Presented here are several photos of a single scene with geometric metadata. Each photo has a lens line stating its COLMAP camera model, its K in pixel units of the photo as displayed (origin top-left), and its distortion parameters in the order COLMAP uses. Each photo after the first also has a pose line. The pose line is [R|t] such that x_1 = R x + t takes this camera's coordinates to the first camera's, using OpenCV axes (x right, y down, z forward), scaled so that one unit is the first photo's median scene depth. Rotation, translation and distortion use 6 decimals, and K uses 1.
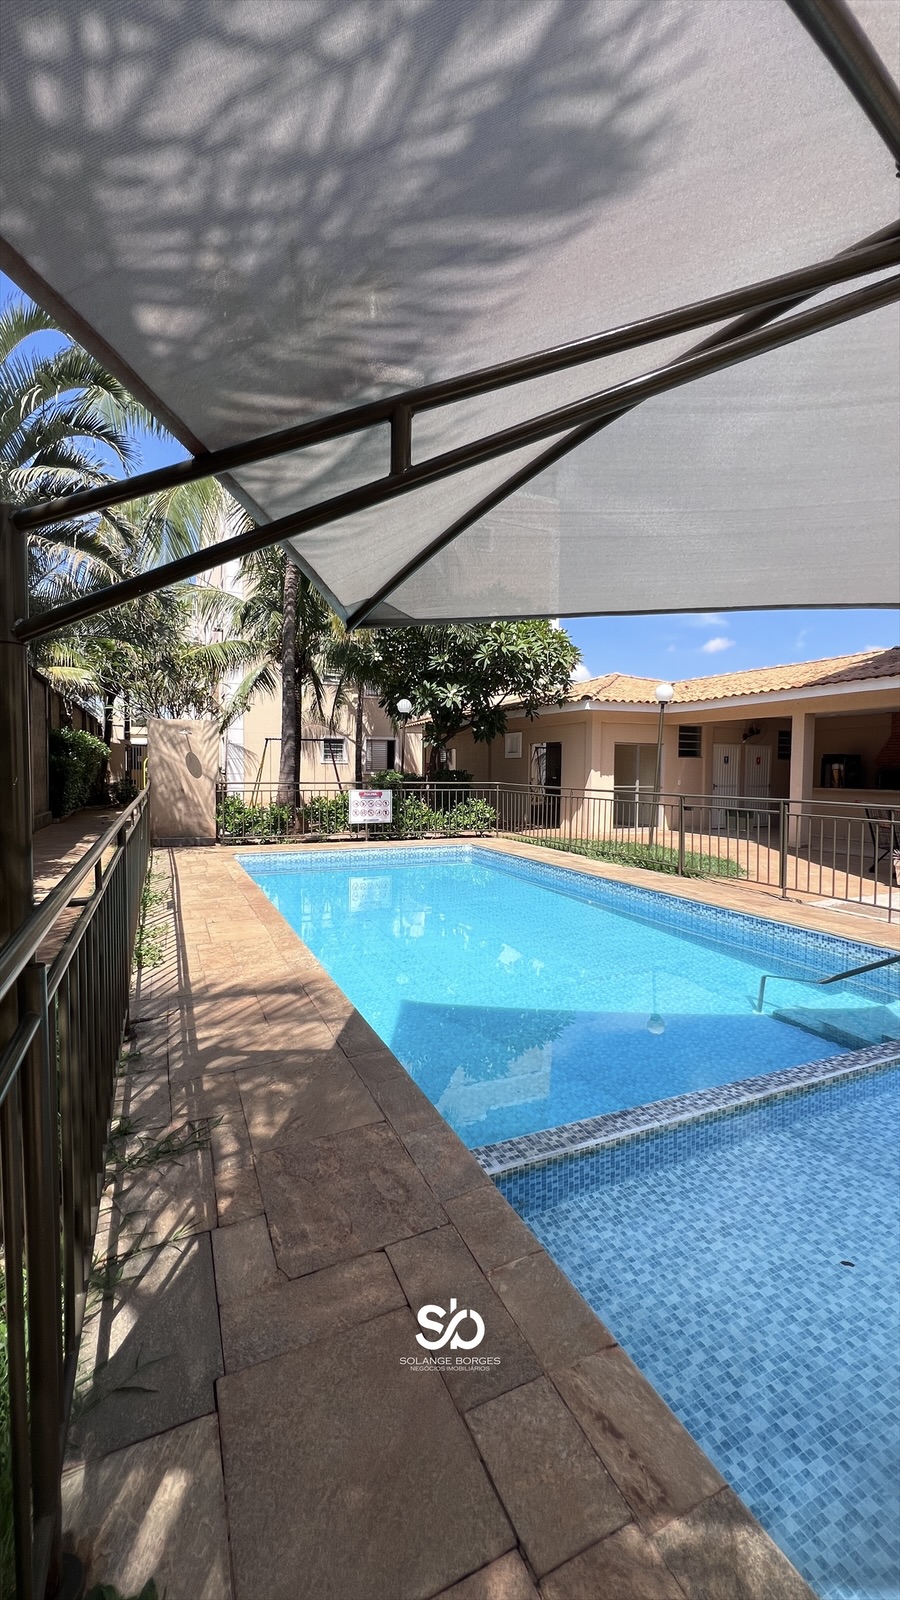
lens RADIAL K [[646.1, 0, 450.0], [0, 646.1, 800.0], [0, 0, 1]] dist [-0.001803, -0.000137]
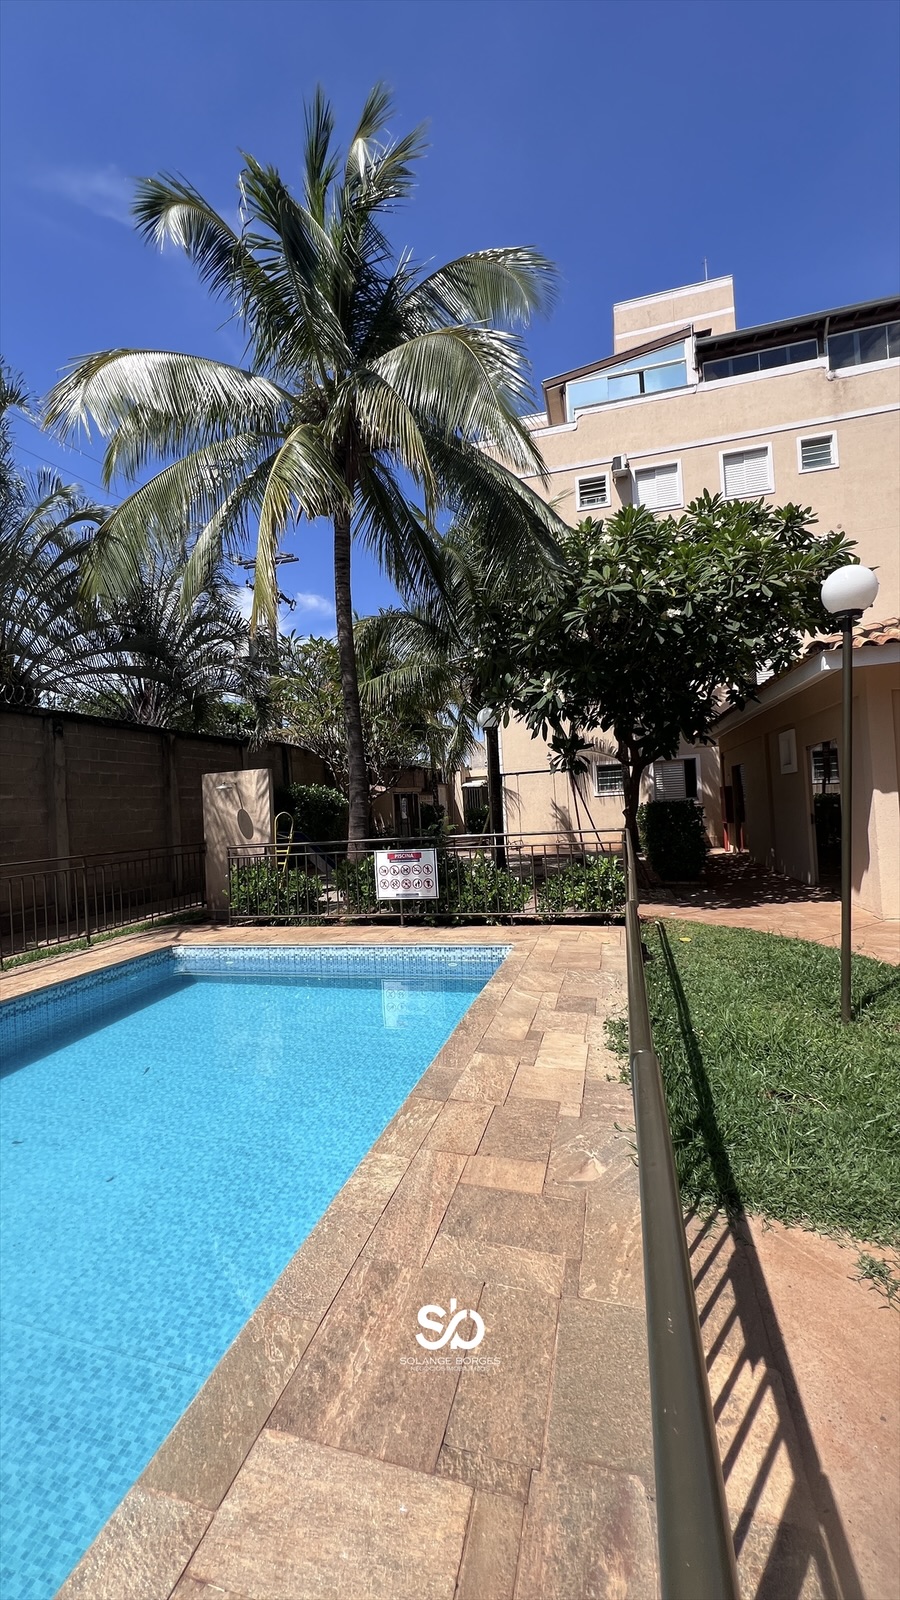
lens RADIAL K [[642.7, 0, 448.6], [0, 642.7, 799.1], [0, 0, 1]] dist [0.001081, 0.000248]
pose [[0.777294, -0.059545, -0.626313, 0.329370], [0.032197, 0.997971, -0.054920, -0.029566], [0.628313, 0.022524, 0.777635, 0.503885]]
